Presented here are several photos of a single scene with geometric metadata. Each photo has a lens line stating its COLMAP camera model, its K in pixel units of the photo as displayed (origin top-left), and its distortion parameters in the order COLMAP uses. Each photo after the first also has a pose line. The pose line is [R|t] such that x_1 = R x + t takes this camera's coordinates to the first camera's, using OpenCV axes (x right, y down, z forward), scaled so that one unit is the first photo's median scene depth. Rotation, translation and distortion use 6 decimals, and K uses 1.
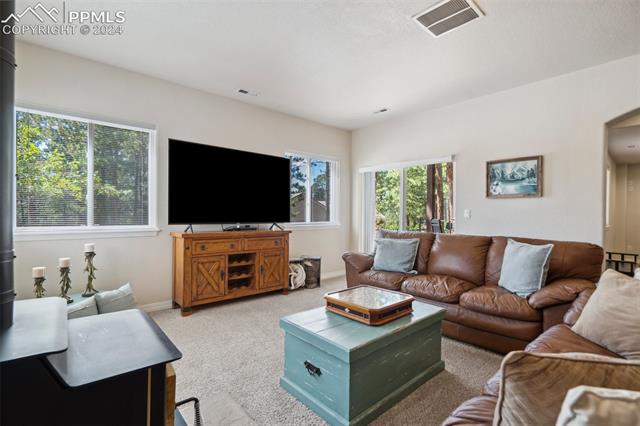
lens RADIAL K [[298.6, 0, 310.0], [0, 298.6, 215.6], [0, 0, 1]] dist [-0.001365, 0.000114]
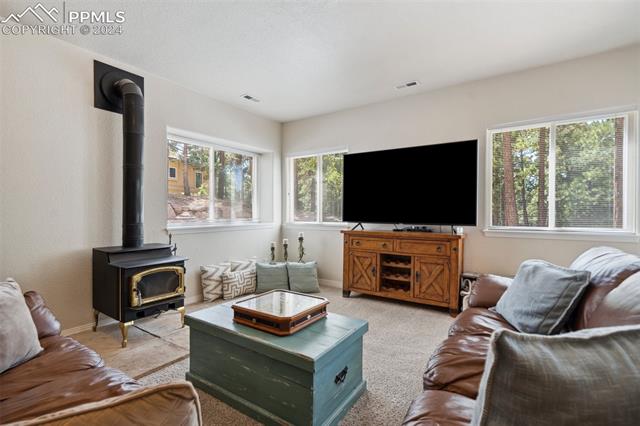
lens RADIAL K [[298.6, 0, 318.0], [0, 298.6, 215.6], [0, 0, 1]] dist [-0.001365, 0.000114]
pose [[0.264393, 0.001864, -0.964413, 0.667574], [-0.005495, 0.999985, 0.000427, 0.000971], [0.964399, 0.005186, 0.264399, 0.517379]]
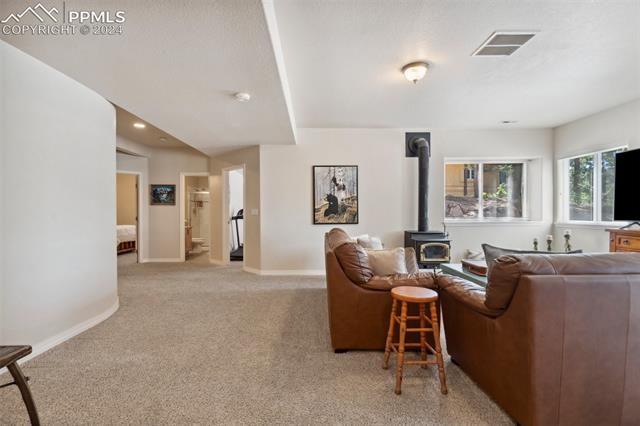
lens RADIAL K [[298.6, 0, 318.0], [0, 298.6, 214.7], [0, 0, 1]] dist [-0.001365, 0.000114]
pose [[-0.631610, -0.000049, -0.775286, 1.189402], [-0.007233, 0.999957, 0.005829, 0.003518], [0.775253, 0.009289, -0.631583, 0.761447]]
